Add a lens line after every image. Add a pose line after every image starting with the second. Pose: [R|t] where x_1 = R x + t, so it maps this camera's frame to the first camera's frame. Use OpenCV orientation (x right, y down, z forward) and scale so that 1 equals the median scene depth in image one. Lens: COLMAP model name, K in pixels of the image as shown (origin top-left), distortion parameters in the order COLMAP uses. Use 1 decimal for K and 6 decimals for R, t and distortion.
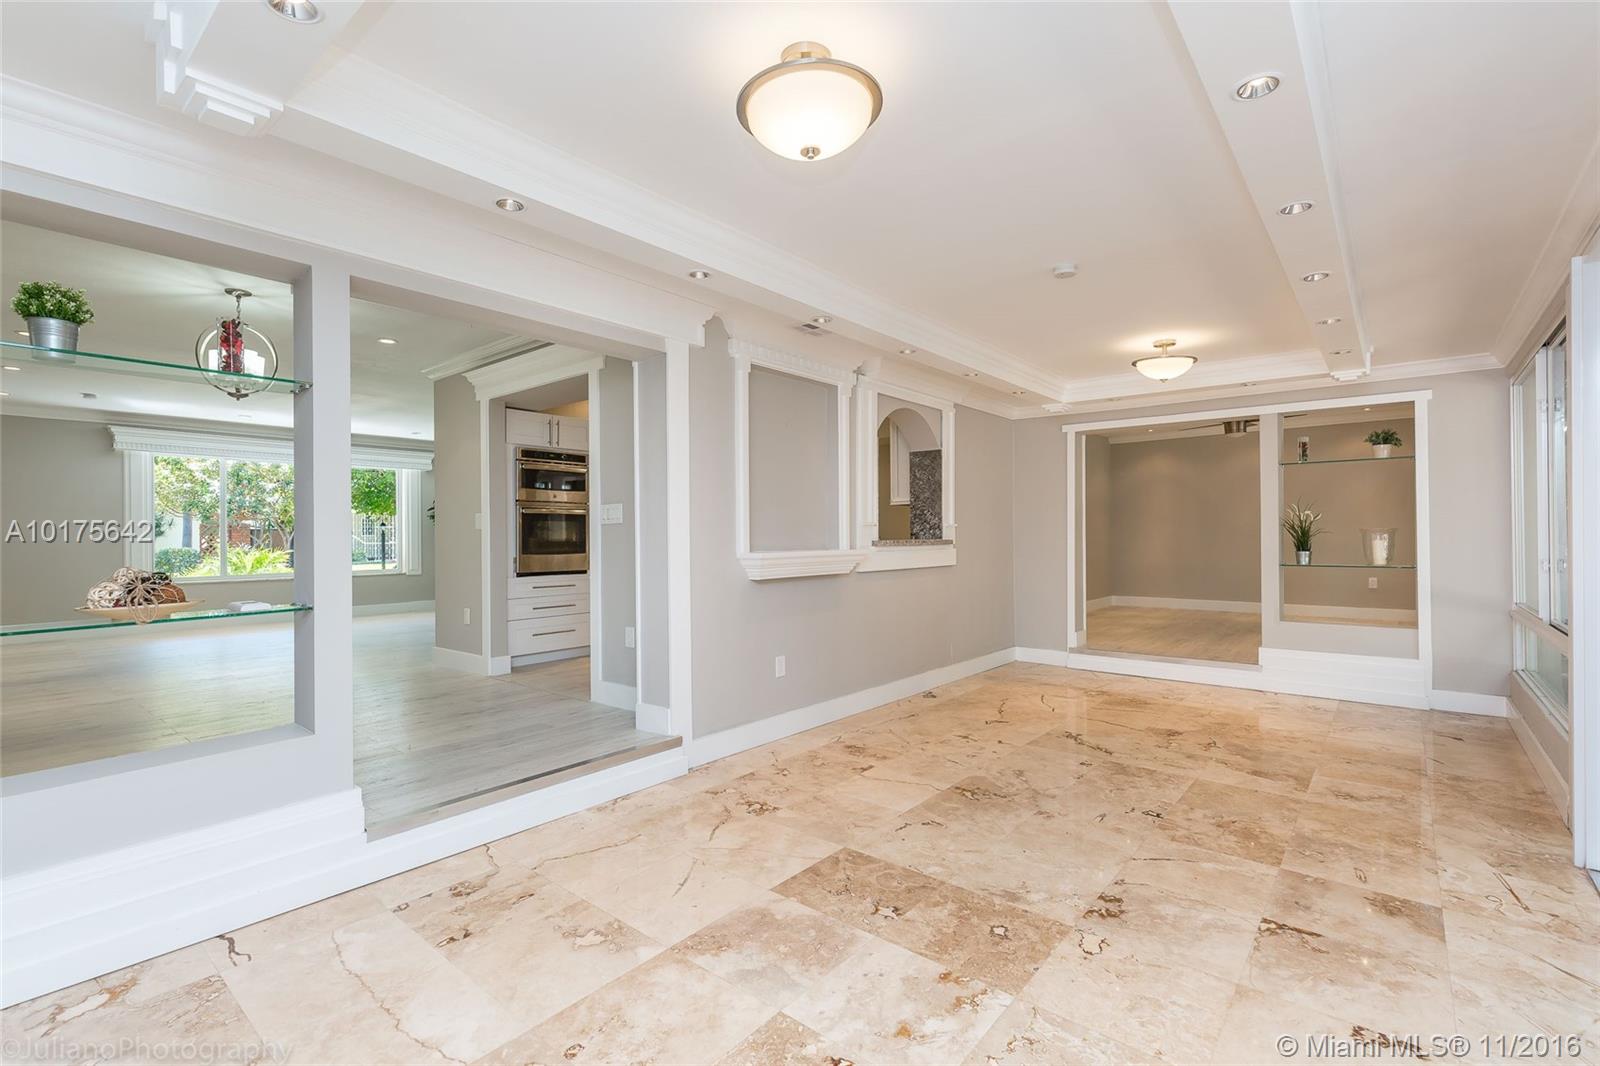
lens RADIAL K [[720.6, 0, 802.6], [0, 720.6, 534.9], [0, 0, 1]] dist [0.004966, -0.000638]
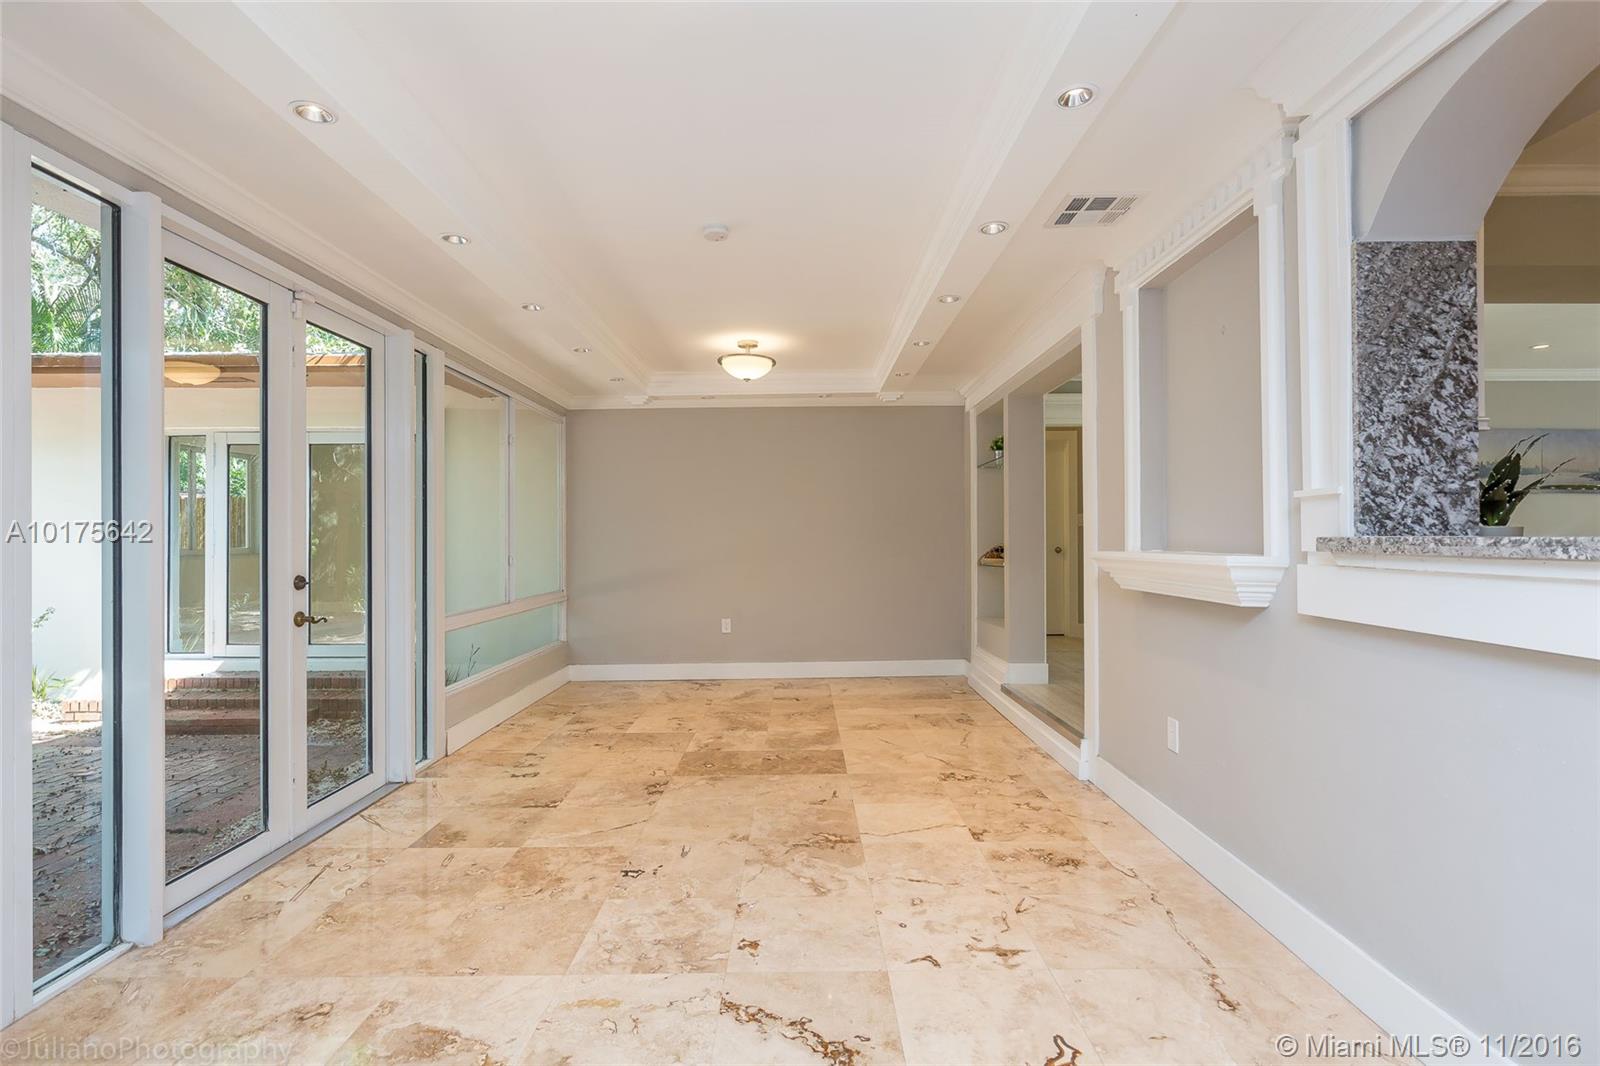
lens RADIAL K [[767.3, 0, 798.3], [0, 767.3, 533.1], [0, 0, 1]] dist [-0.002904, 0.000000]
pose [[-0.771935, 0.005038, -0.635682, 0.886904], [0.010127, 0.999939, -0.004372, 0.006445], [0.635621, -0.009812, -0.771939, 1.787427]]
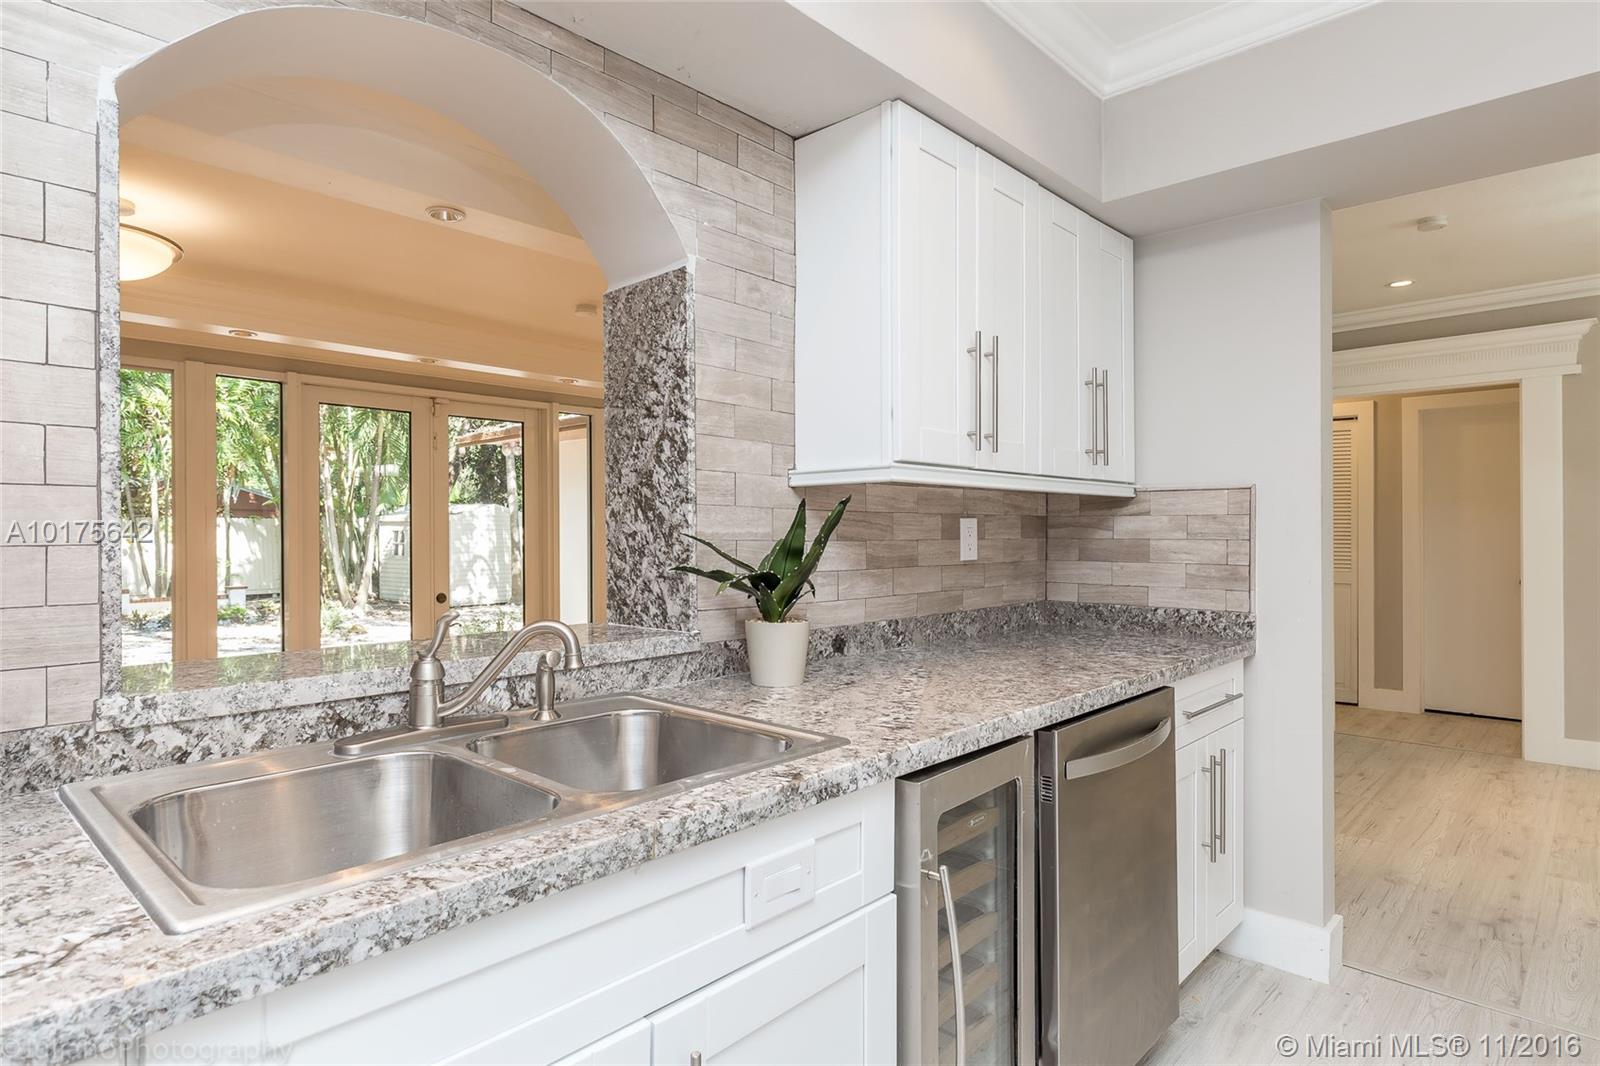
lens RADIAL K [[876.5, 0, 762.1], [0, 876.5, 534.8], [0, 0, 1]] dist [0.000034, 0.001271]
pose [[-0.997029, 0.013247, 0.075885, -0.095192], [0.012985, 0.999908, -0.003945, -0.053619], [-0.075931, -0.002948, -0.997109, 2.260683]]
